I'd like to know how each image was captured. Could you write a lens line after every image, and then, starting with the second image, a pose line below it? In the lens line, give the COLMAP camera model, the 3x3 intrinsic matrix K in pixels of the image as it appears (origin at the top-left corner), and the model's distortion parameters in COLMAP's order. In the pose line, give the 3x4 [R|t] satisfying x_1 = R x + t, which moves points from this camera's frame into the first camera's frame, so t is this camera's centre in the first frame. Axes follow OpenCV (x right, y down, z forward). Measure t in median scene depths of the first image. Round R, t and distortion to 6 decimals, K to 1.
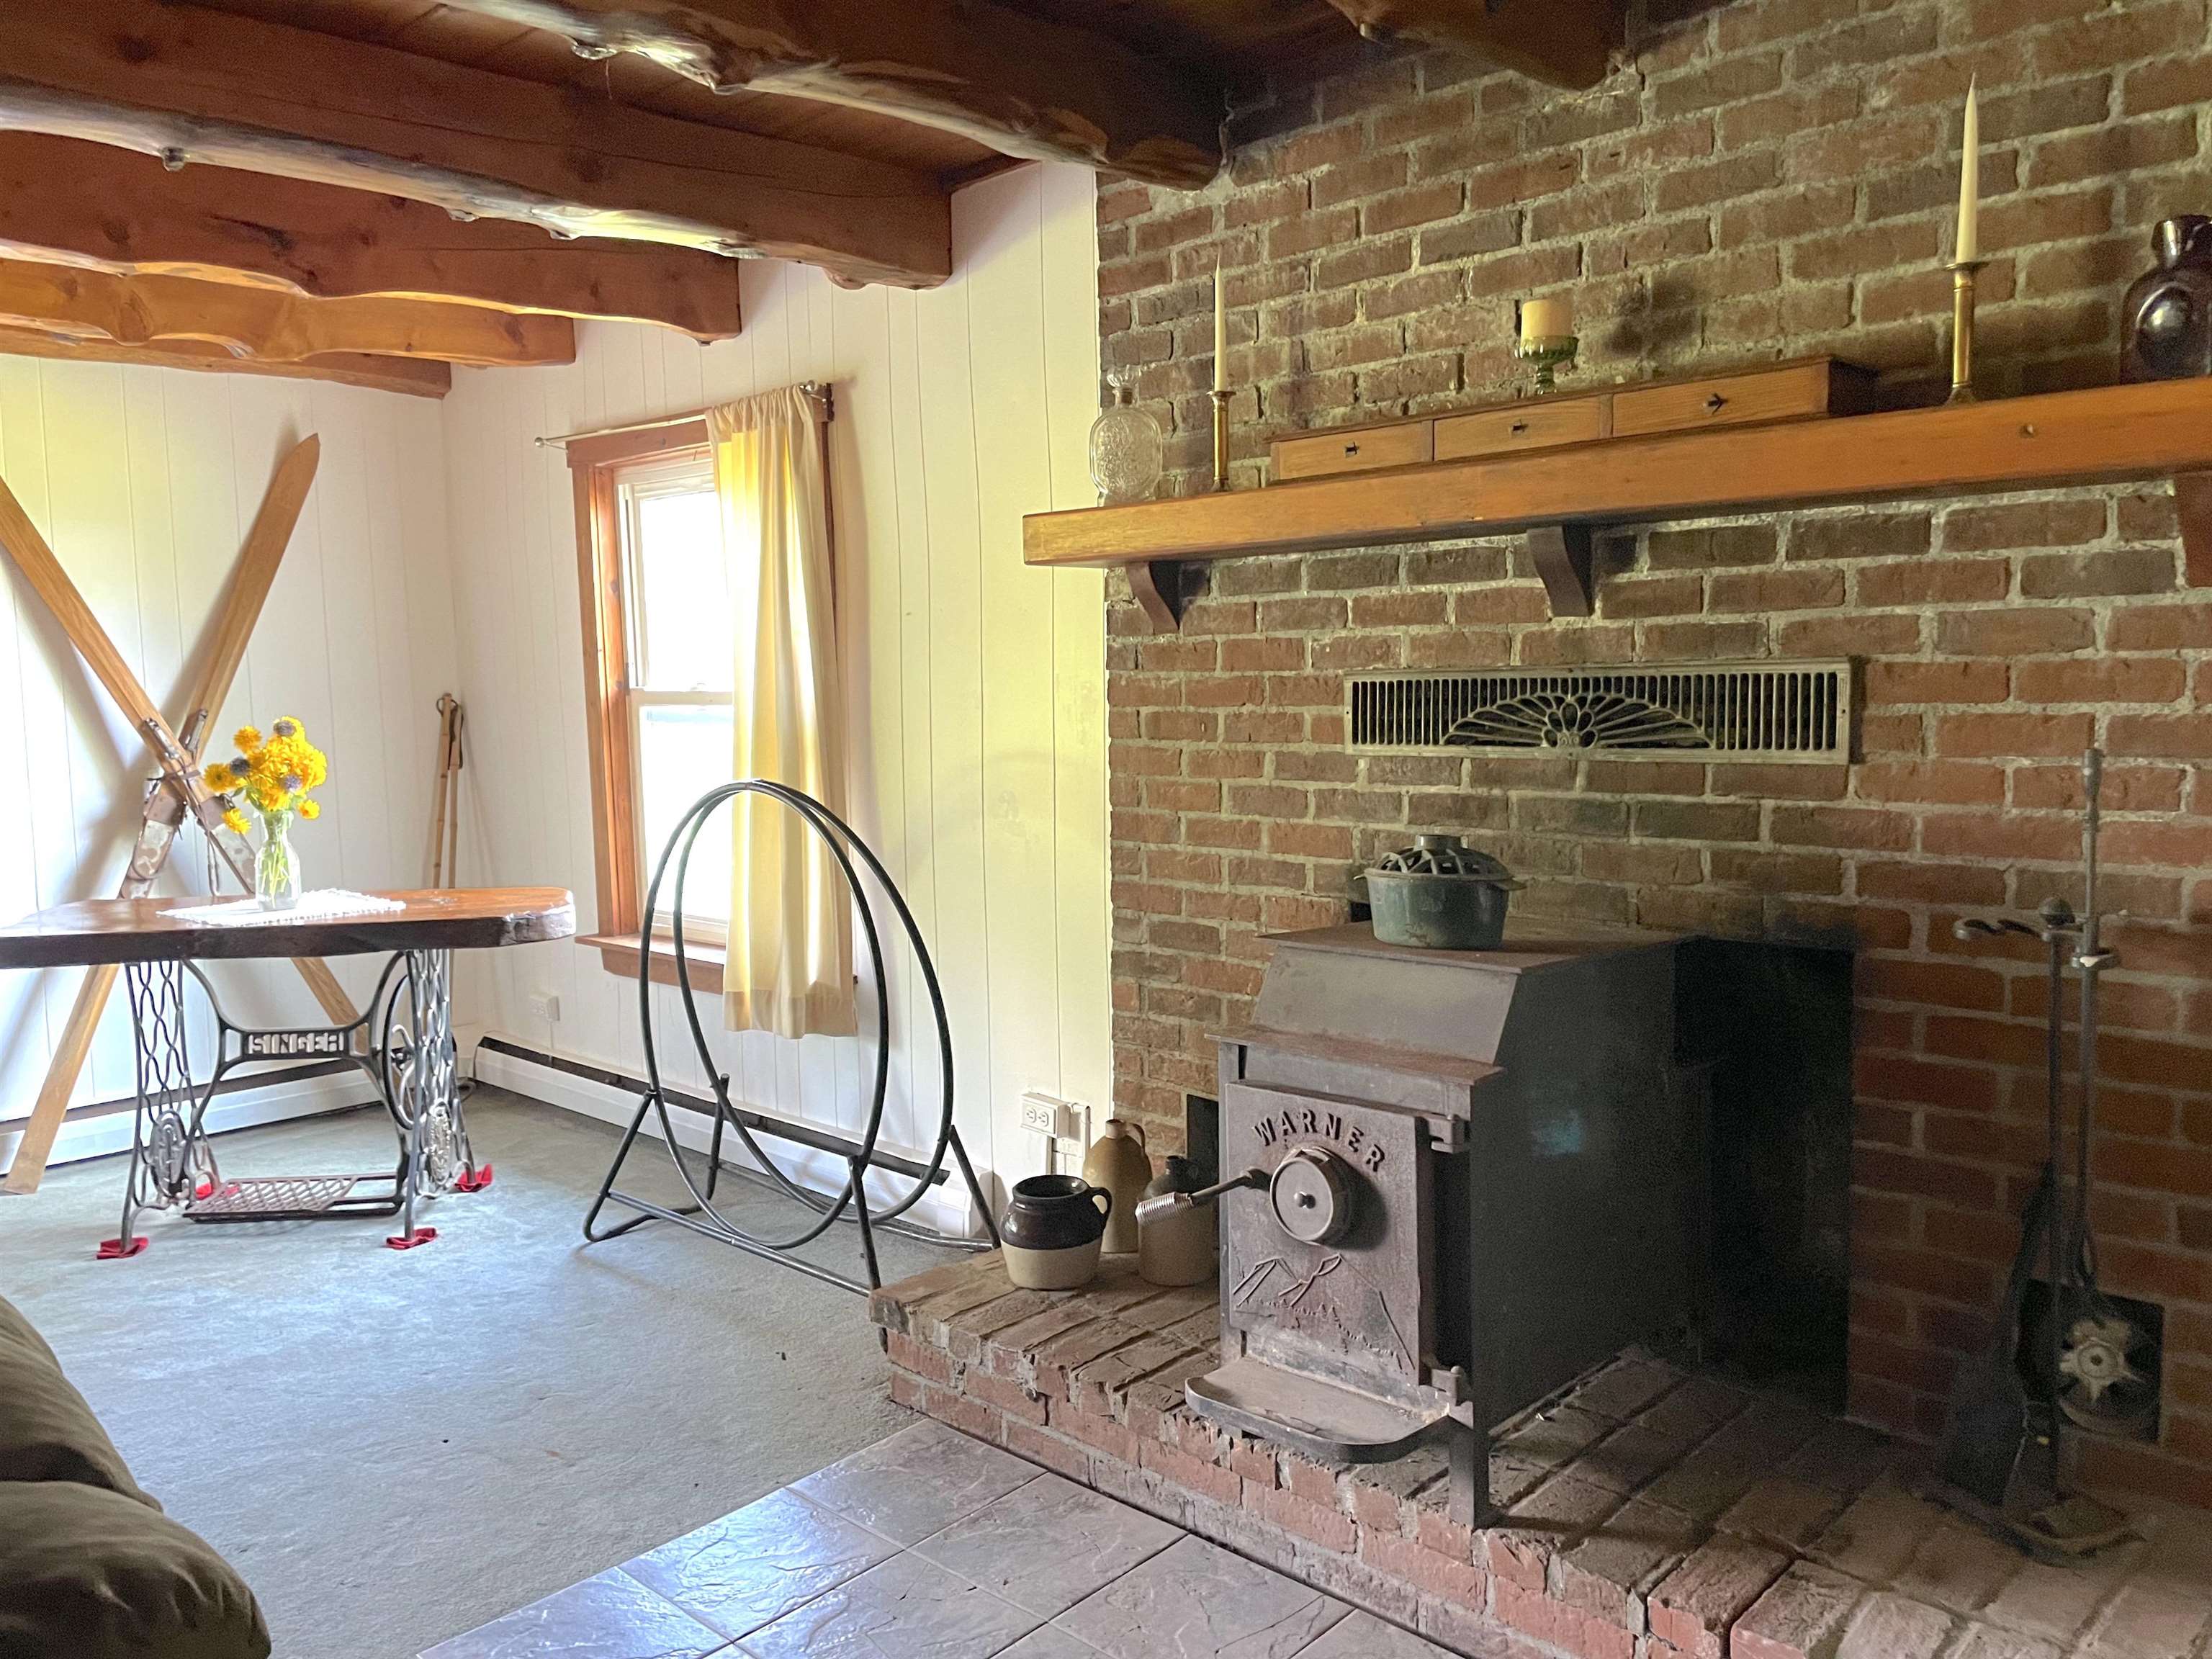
lens RADIAL K [[1674.1, 0, 1102.1], [0, 1674.1, 819.6], [0, 0, 1]] dist [0.029037, -0.013627]
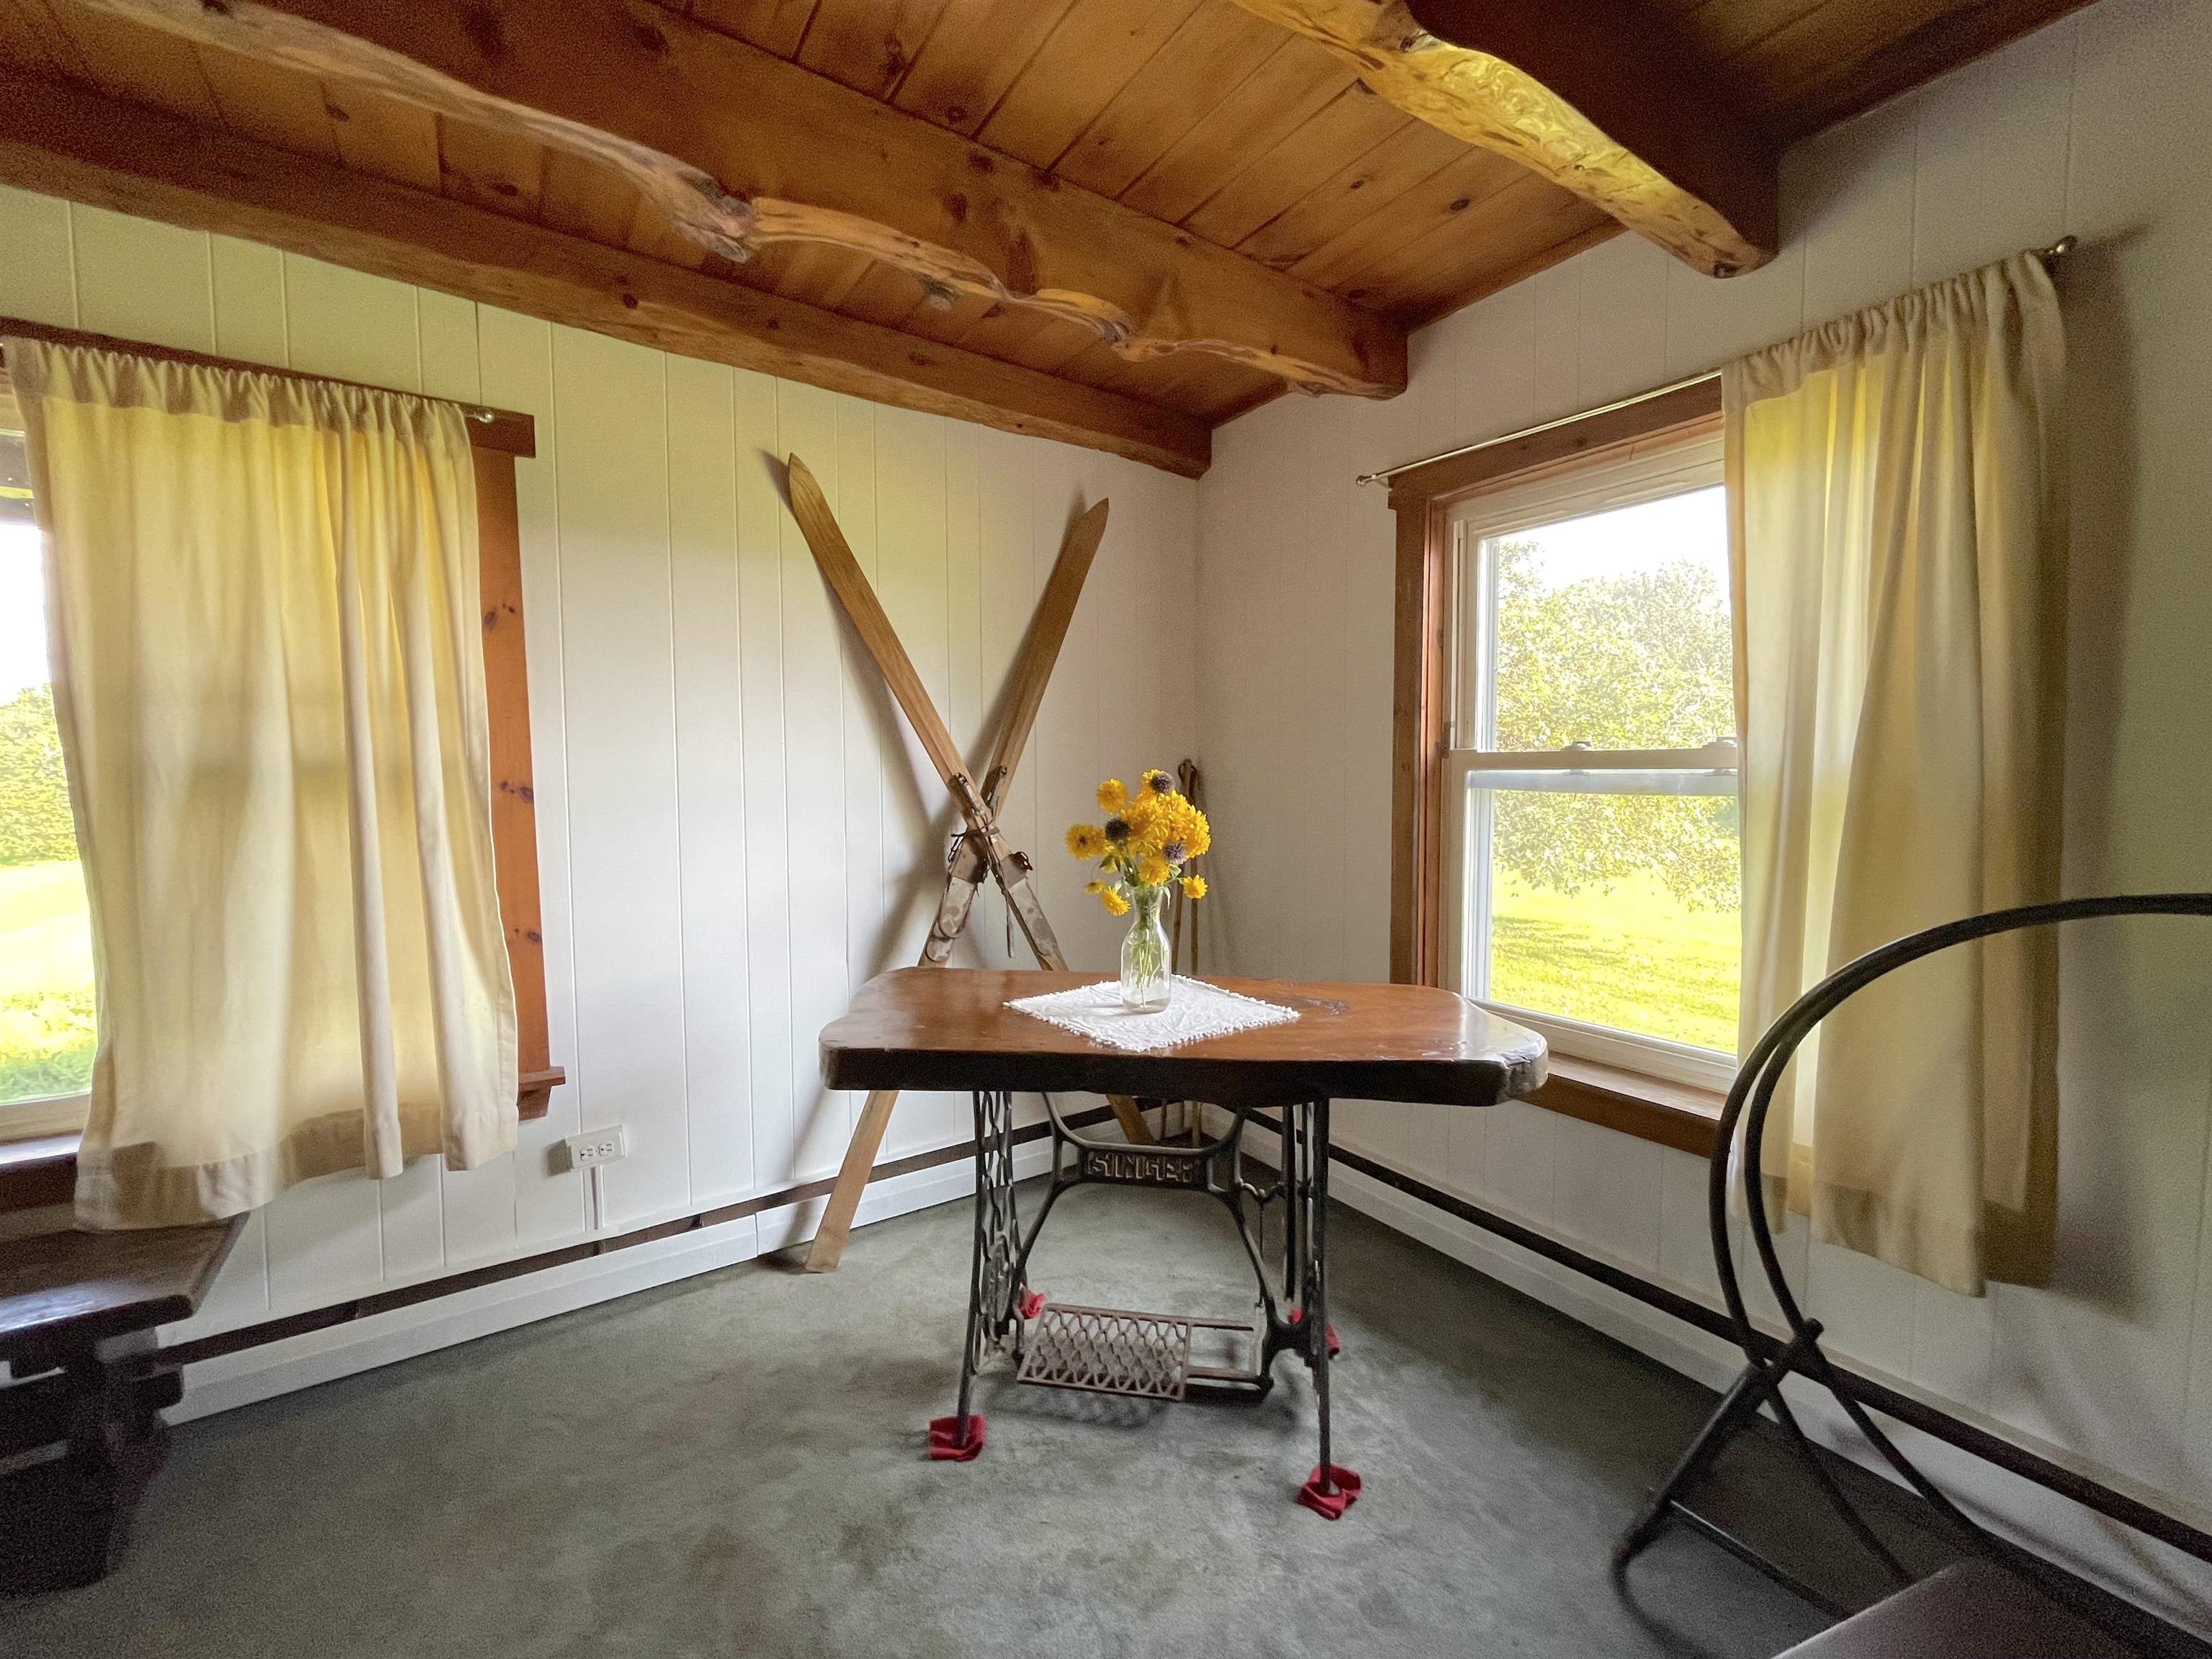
lens RADIAL K [[896.1, 0, 1109.6], [0, 896.1, 829.6], [0, 0, 1]] dist [-0.000488, -0.000666]
pose [[0.978187, 0.031426, -0.205337, -0.370575], [-0.036918, 0.999054, -0.022970, -0.018505], [0.204421, 0.030049, 0.978422, 0.511121]]
